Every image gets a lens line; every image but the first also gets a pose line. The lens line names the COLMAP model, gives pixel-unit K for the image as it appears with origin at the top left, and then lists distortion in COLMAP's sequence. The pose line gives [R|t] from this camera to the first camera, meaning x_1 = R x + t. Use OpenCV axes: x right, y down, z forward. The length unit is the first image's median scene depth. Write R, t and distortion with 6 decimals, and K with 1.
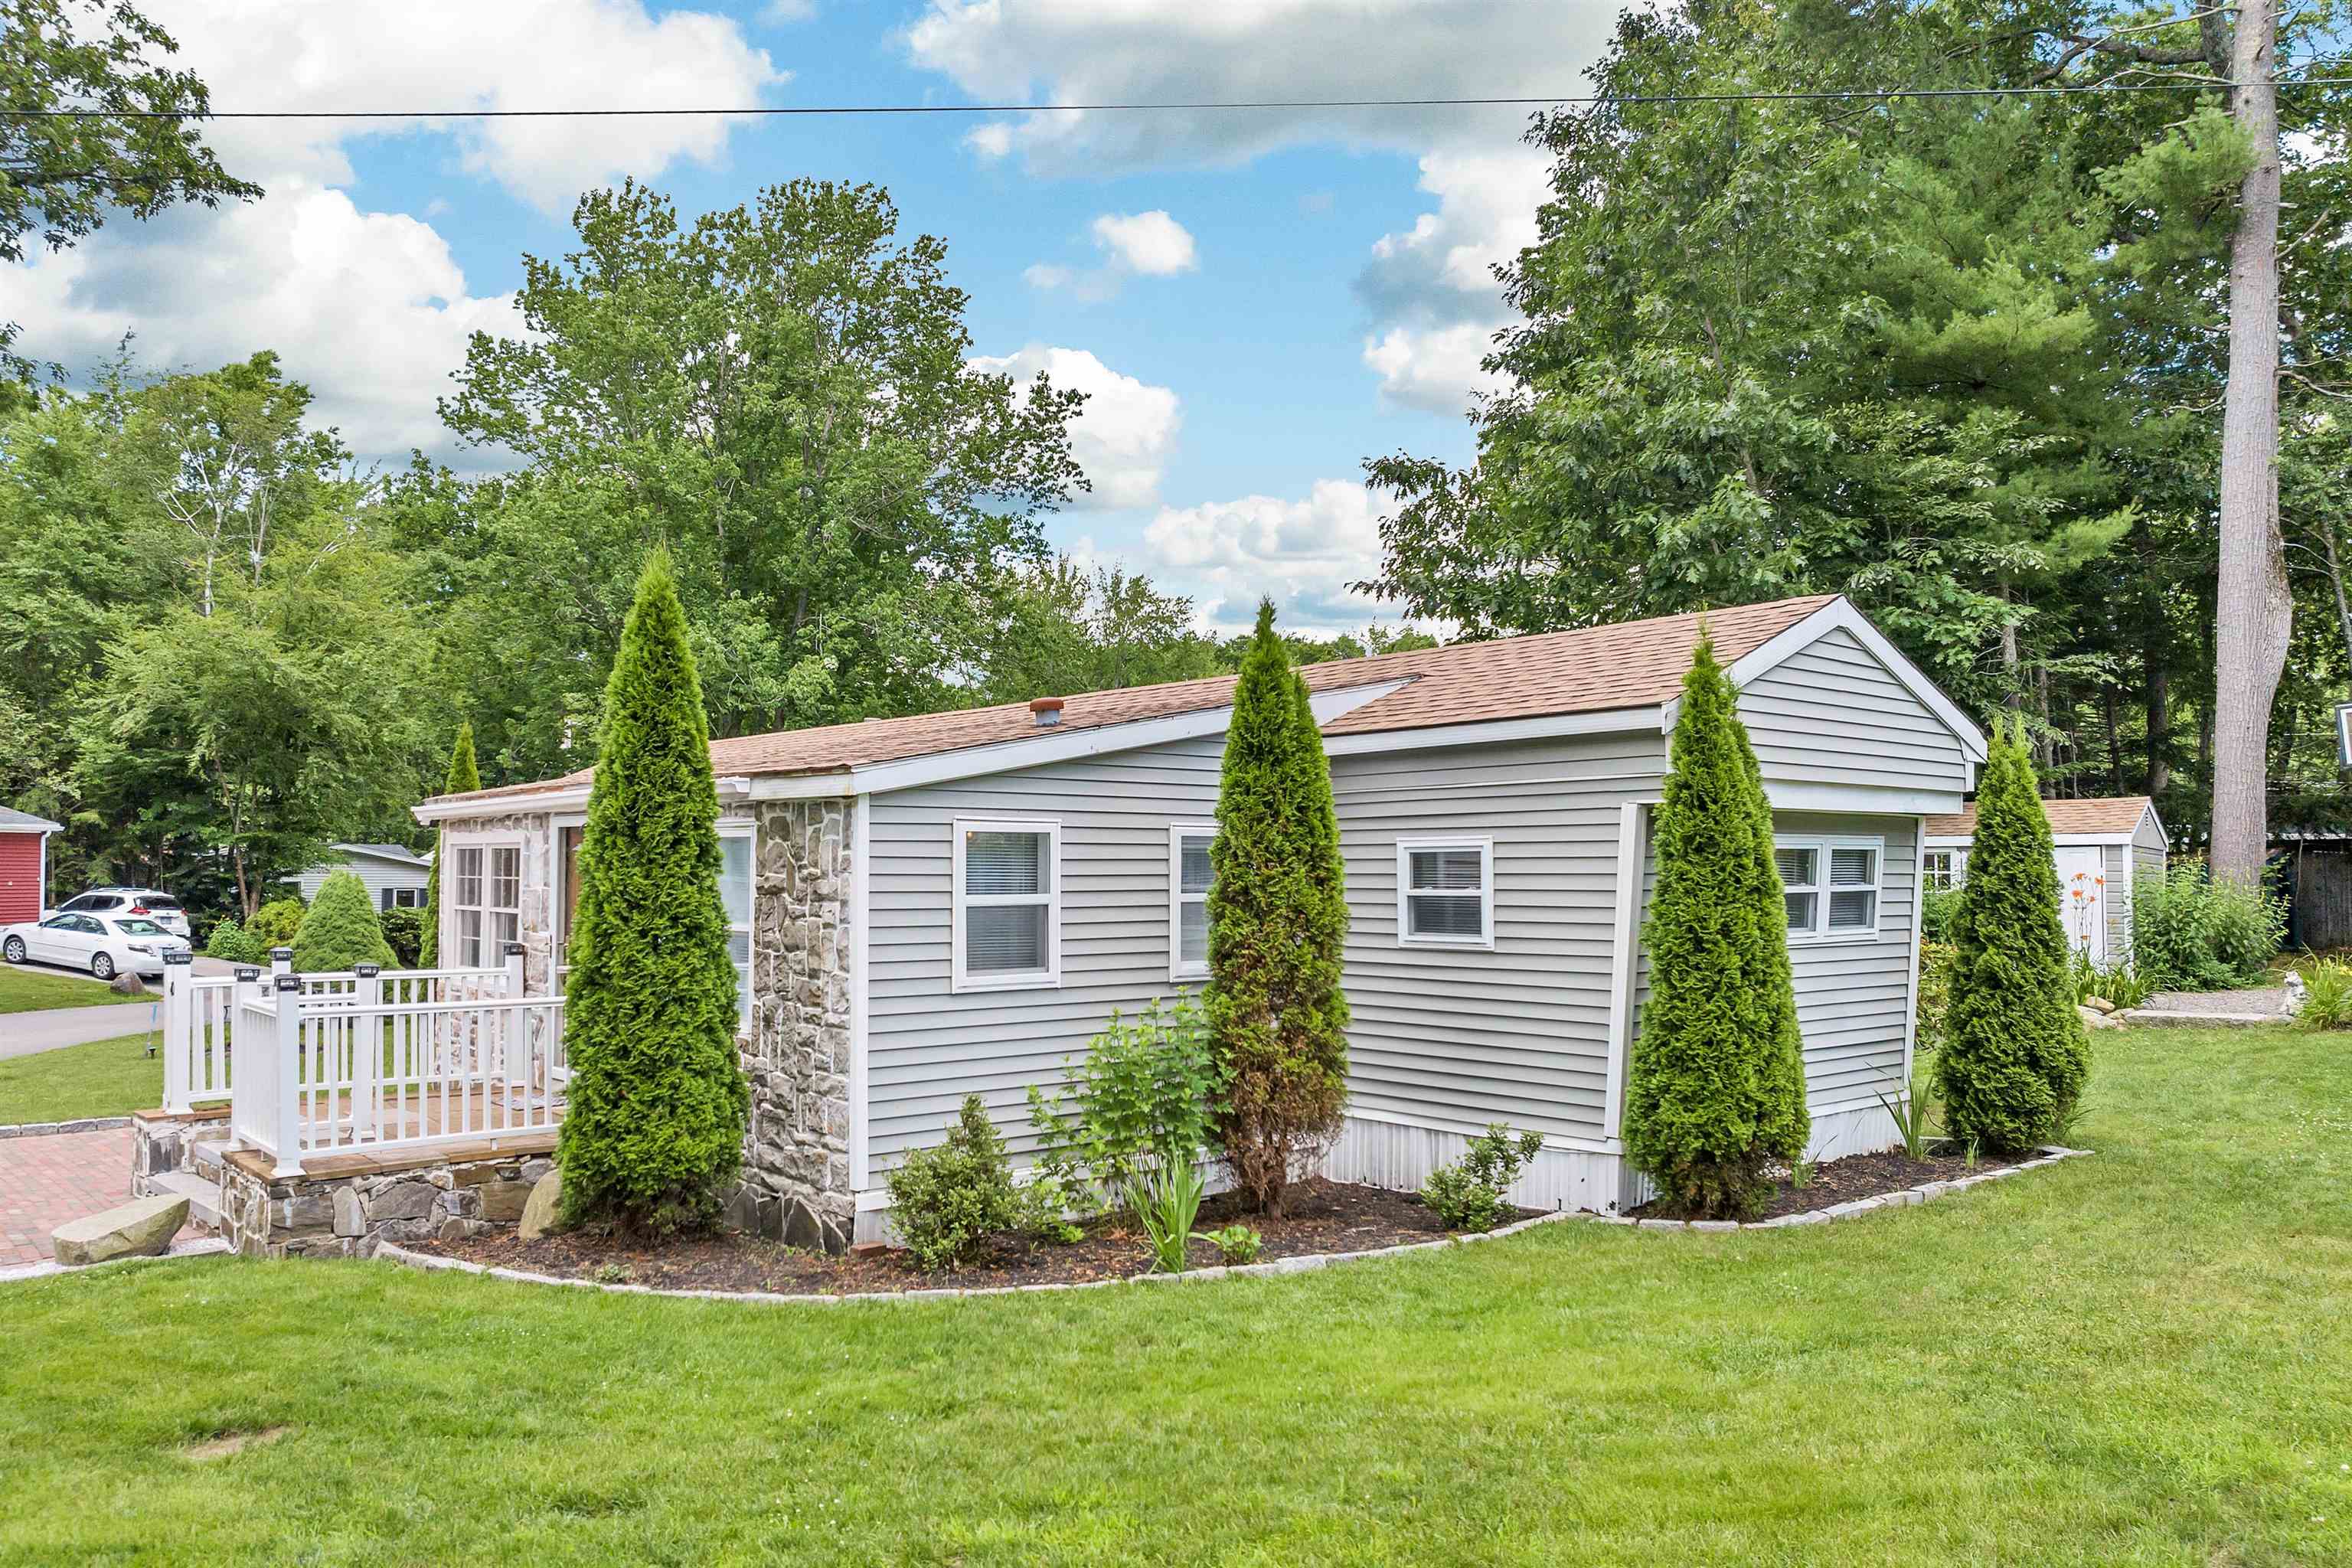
lens RADIAL K [[1717.5, 0, 1176.0], [0, 1717.5, 784.0], [0, 0, 1]] dist [-0.034639, -0.007189]
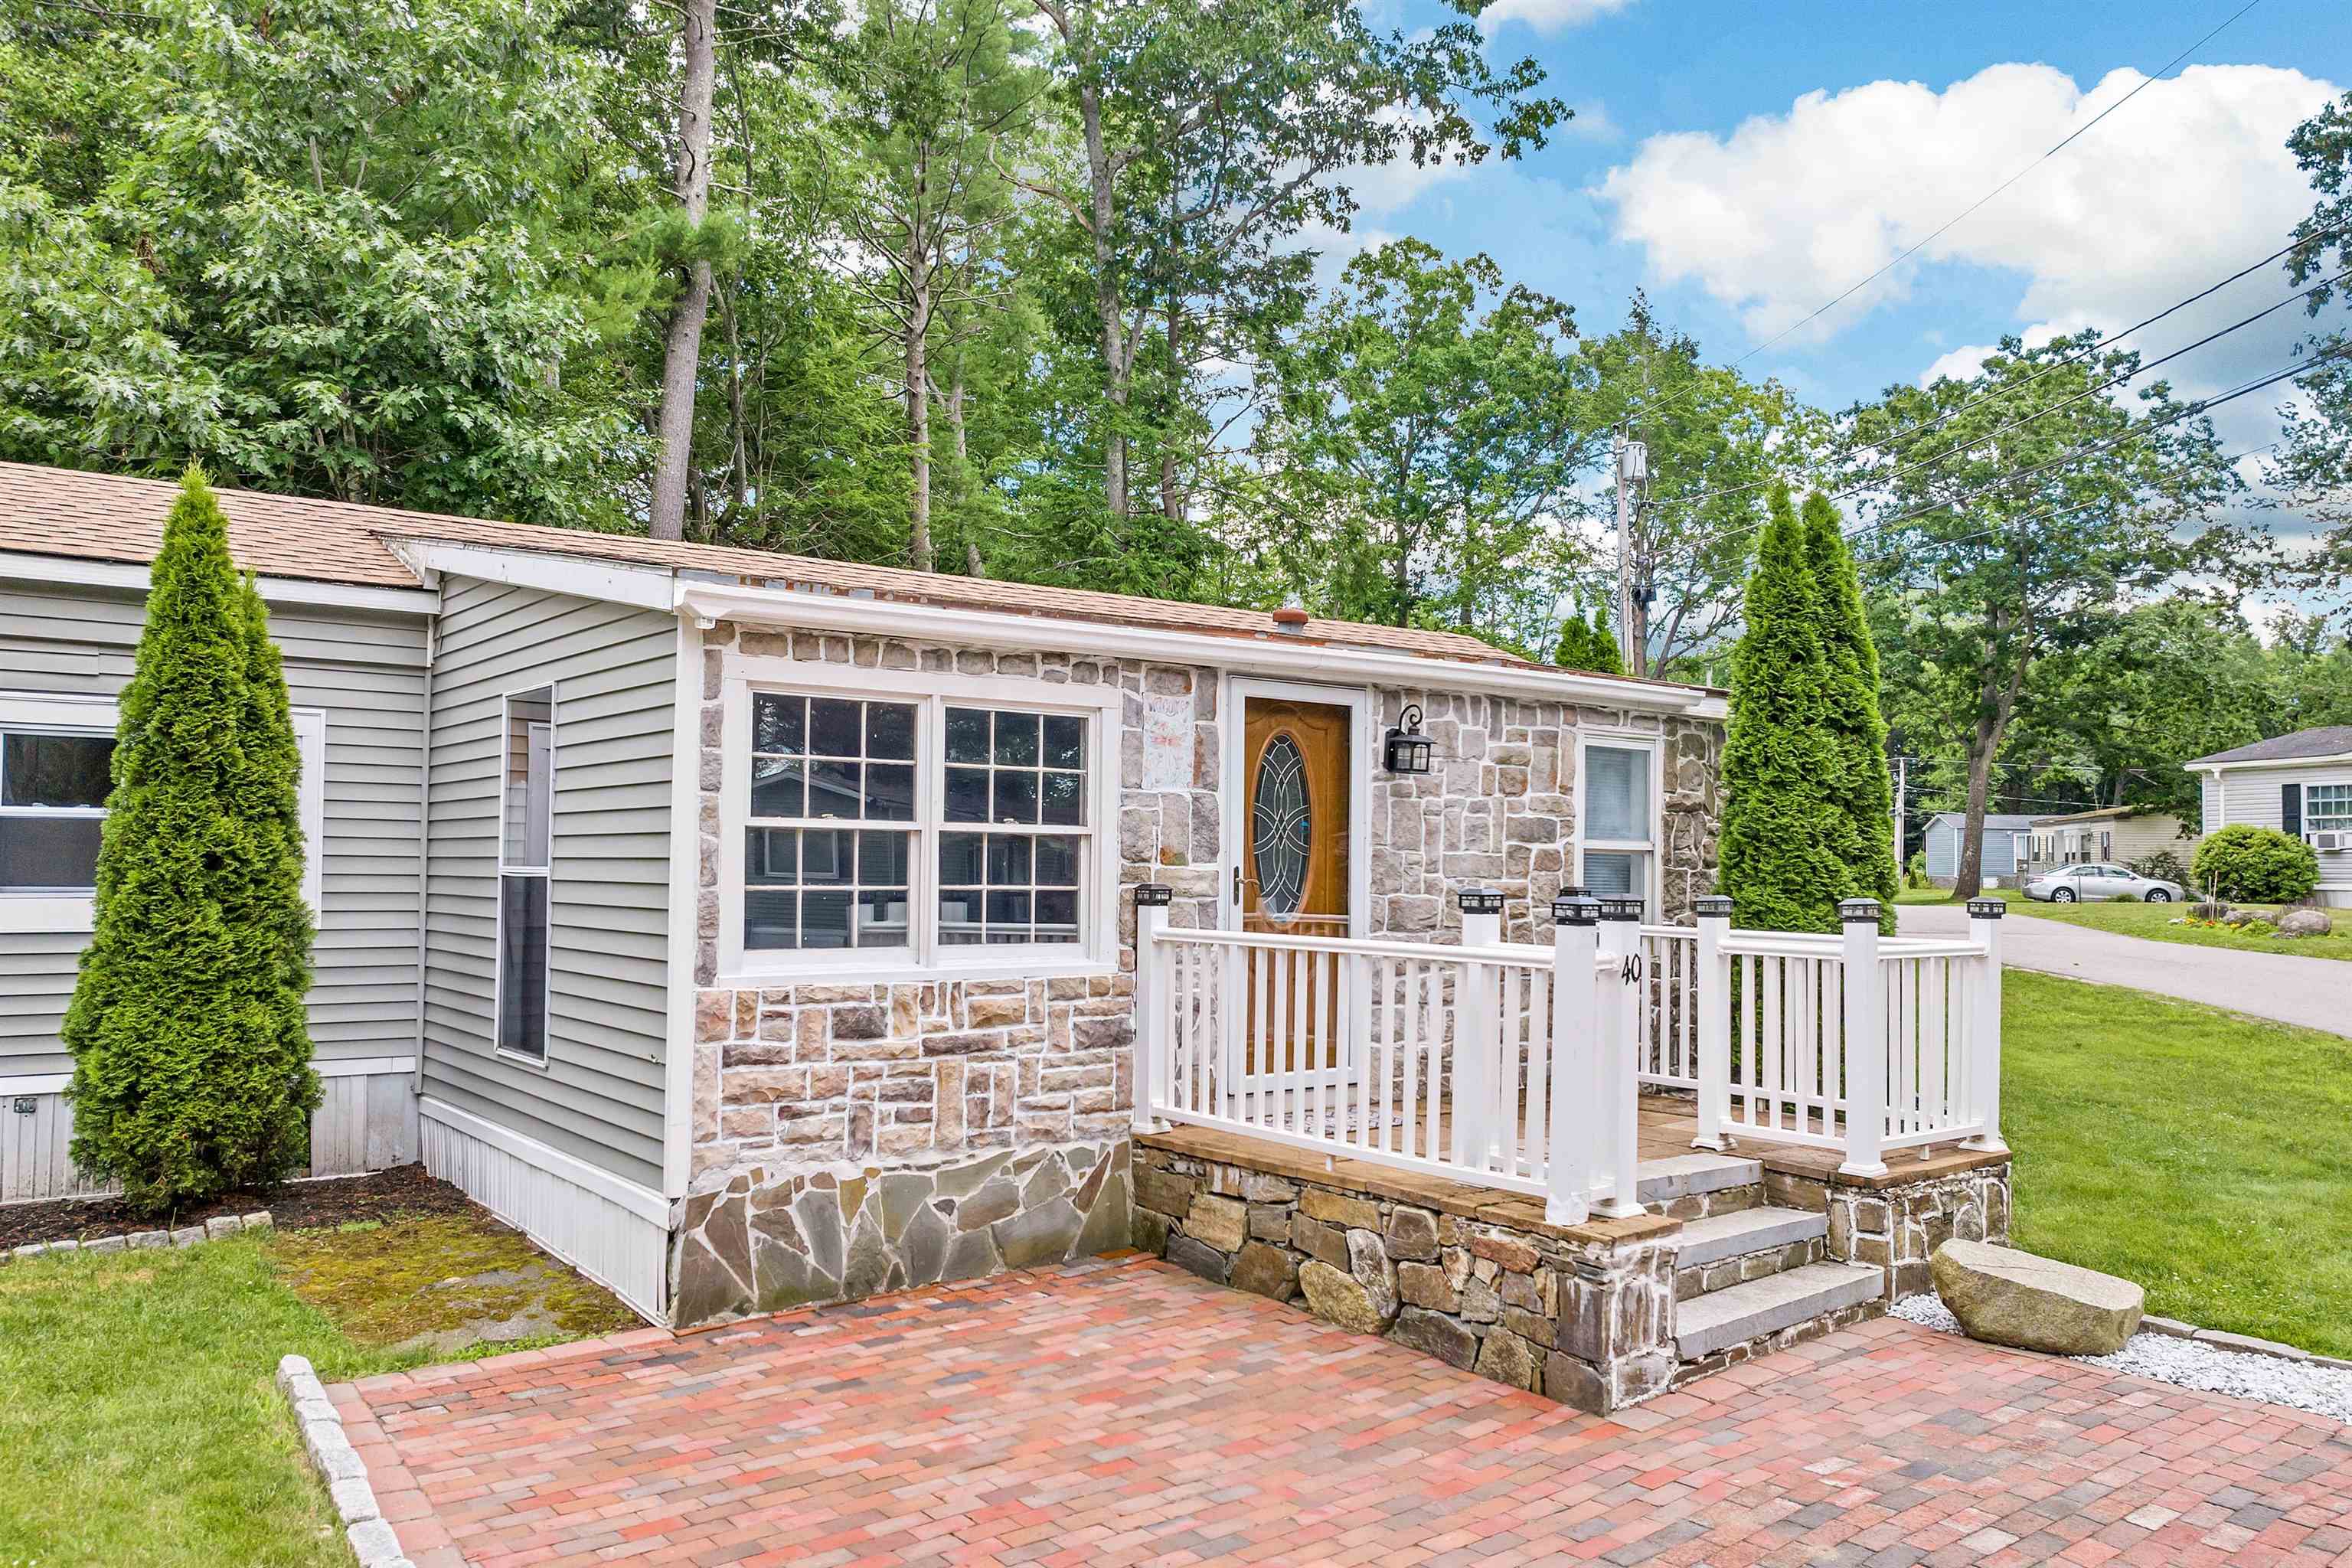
lens RADIAL K [[1717.5, 0, 1176.0], [0, 1717.5, 784.0], [0, 0, 1]] dist [-0.034639, -0.007189]
pose [[0.053818, 0.041355, 0.997694, -1.285118], [-0.061843, 0.997362, -0.038005, 0.107711], [-0.996634, -0.059655, 0.056233, 1.279954]]
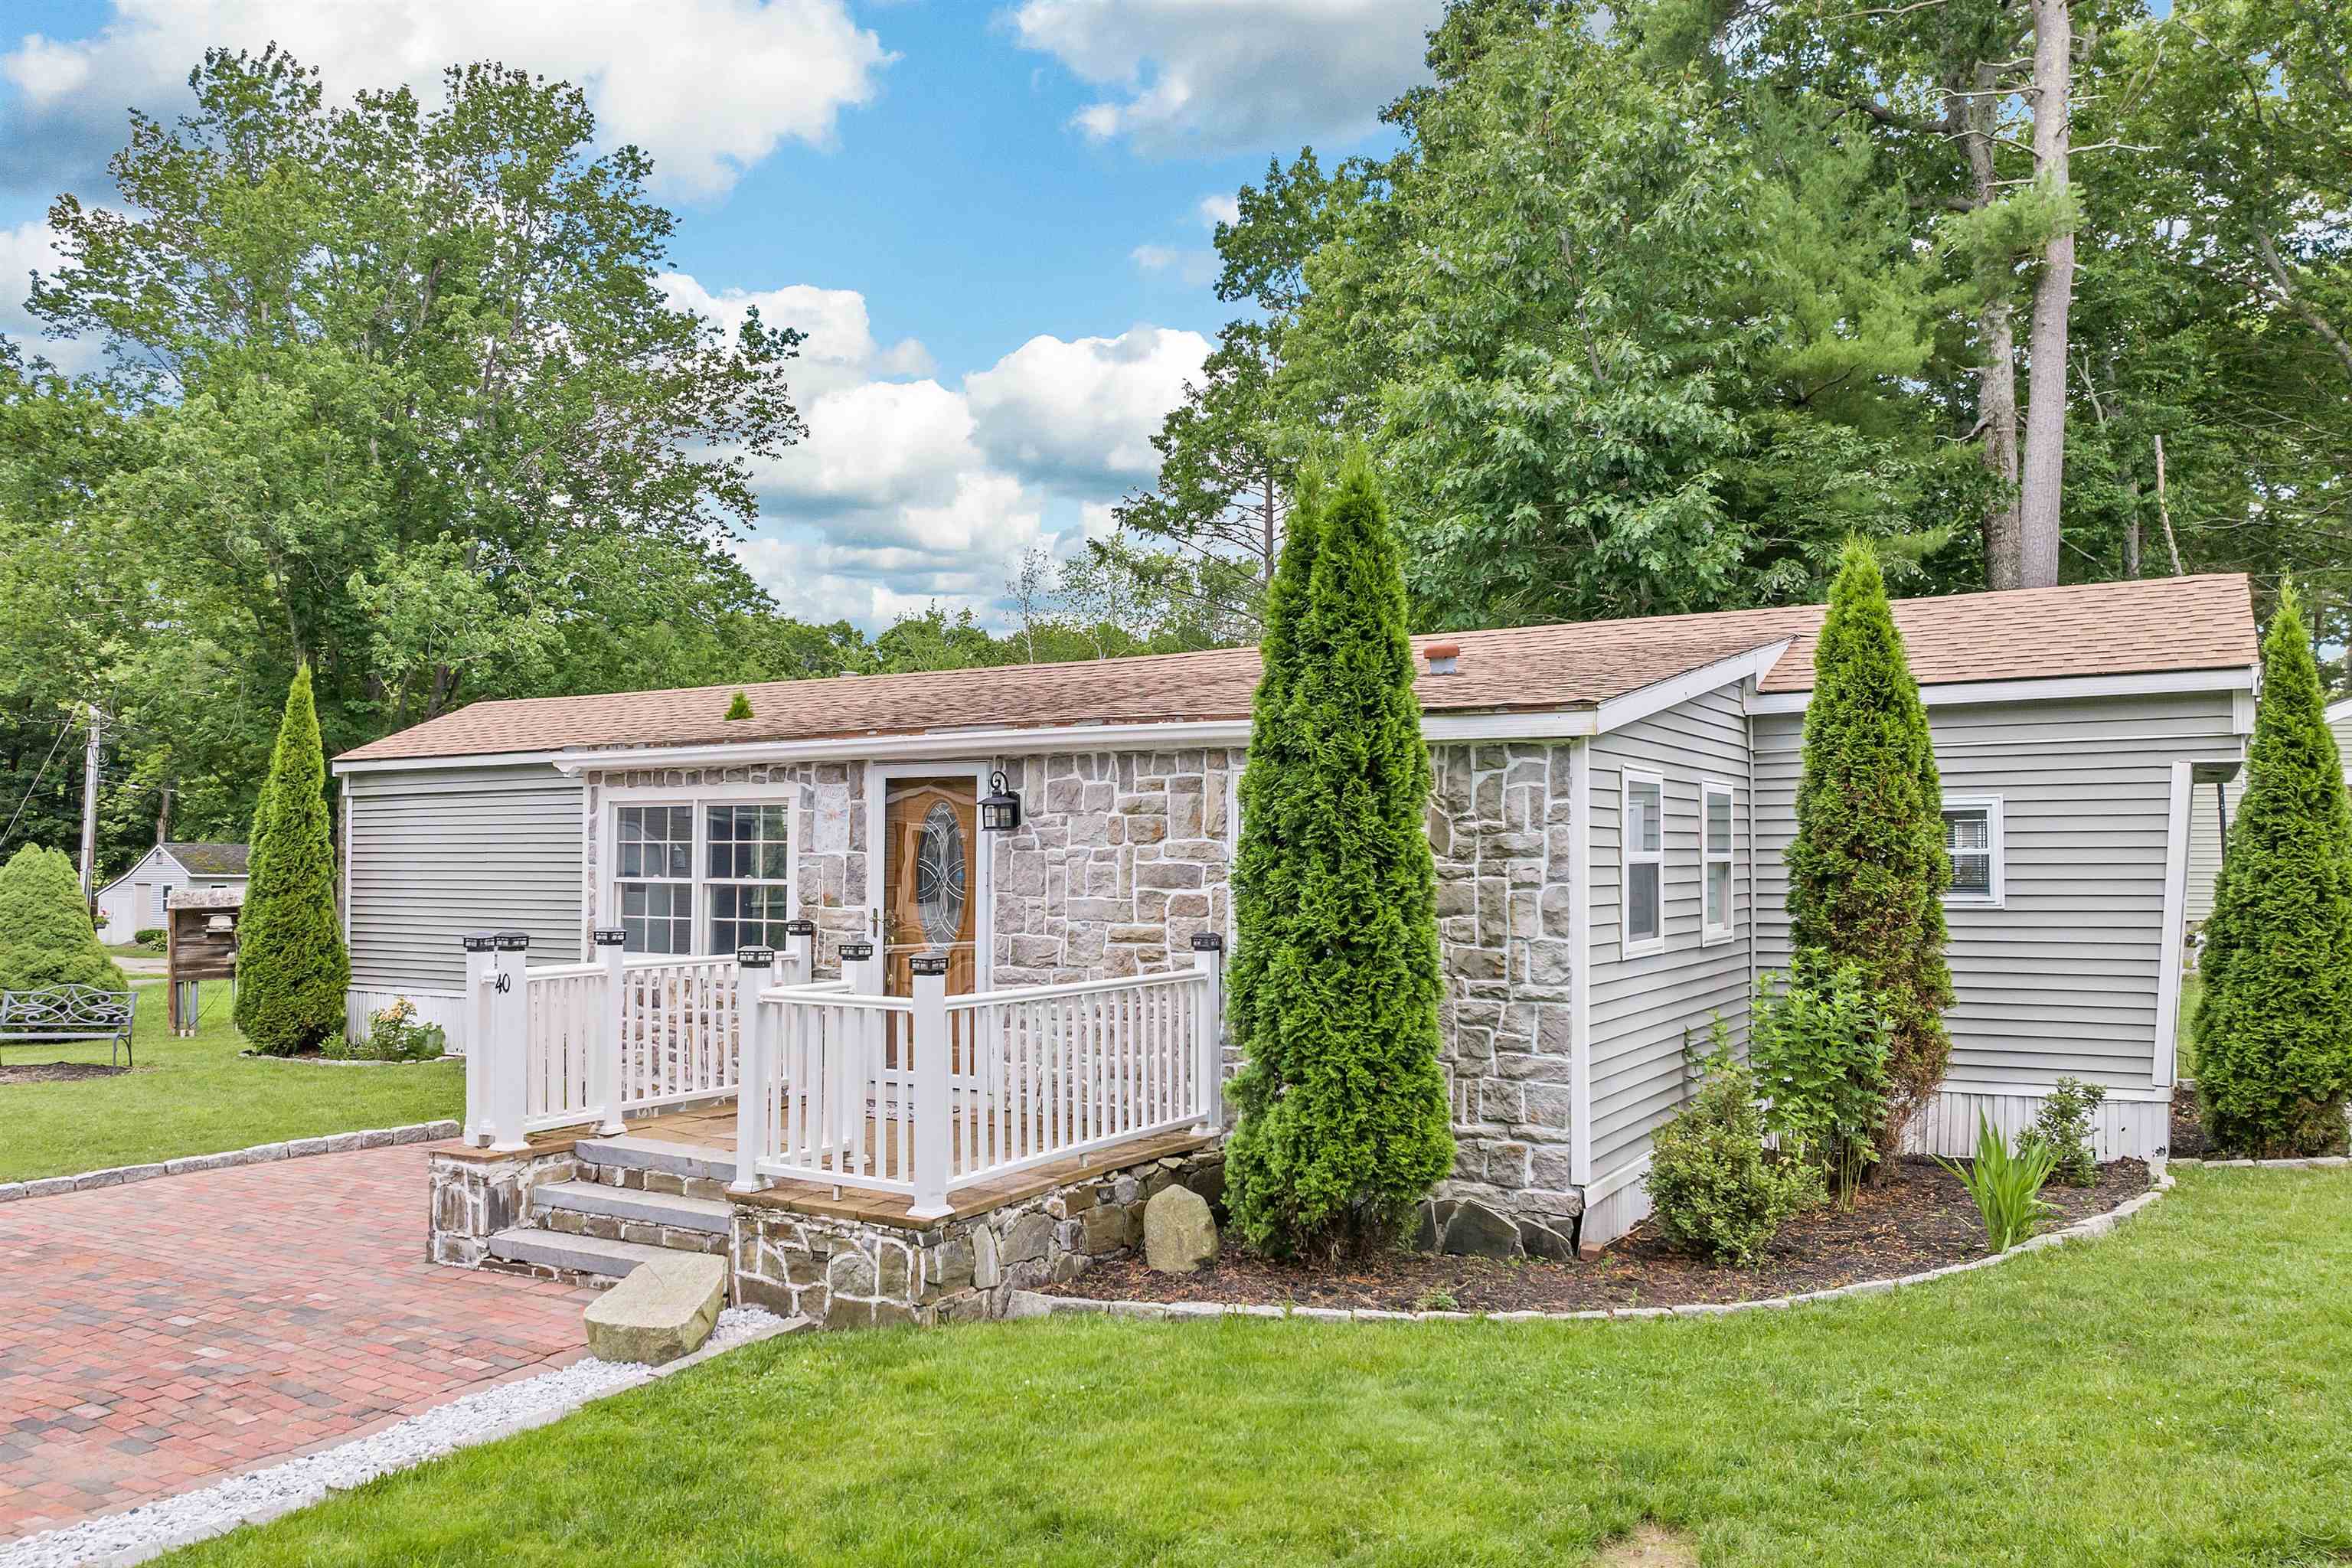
lens RADIAL K [[1717.5, 0, 1176.0], [0, 1717.5, 784.0], [0, 0, 1]] dist [-0.034639, -0.007189]
pose [[0.947888, 0.012947, 0.318341, -0.637069], [-0.014918, 0.999882, 0.003753, 0.029612], [-0.318255, -0.008307, 0.947969, 0.221797]]
